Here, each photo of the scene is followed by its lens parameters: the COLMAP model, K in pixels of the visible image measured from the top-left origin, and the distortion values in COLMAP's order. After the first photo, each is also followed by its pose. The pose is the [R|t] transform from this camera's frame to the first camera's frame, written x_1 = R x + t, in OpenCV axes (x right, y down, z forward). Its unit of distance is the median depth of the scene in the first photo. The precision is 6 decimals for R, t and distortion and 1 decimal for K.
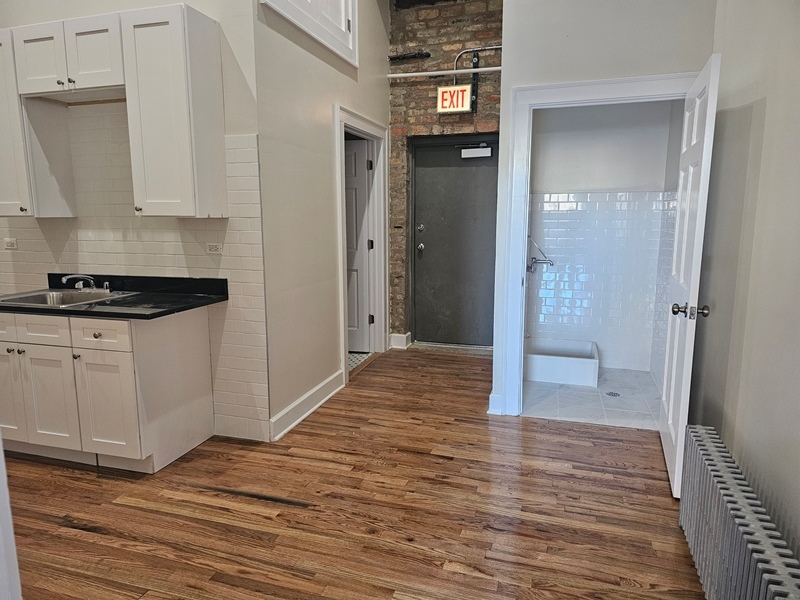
lens RADIAL K [[540.9, 0, 400.0], [0, 540.9, 300.0], [0, 0, 1]] dist [0.078370, -0.068630]
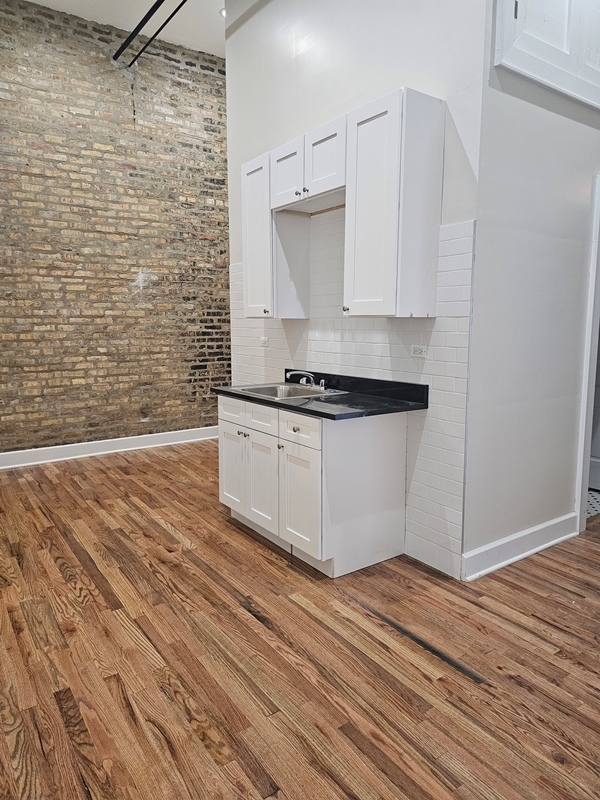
lens RADIAL K [[540.9, 0, 301.5], [0, 540.9, 386.7], [0, 0, 1]] dist [0.078370, -0.068630]
pose [[0.793989, 0.077480, -0.602974, 0.063867], [-0.101672, 0.994800, -0.006052, -0.010451], [0.599370, 0.066111, 0.797738, 0.174318]]
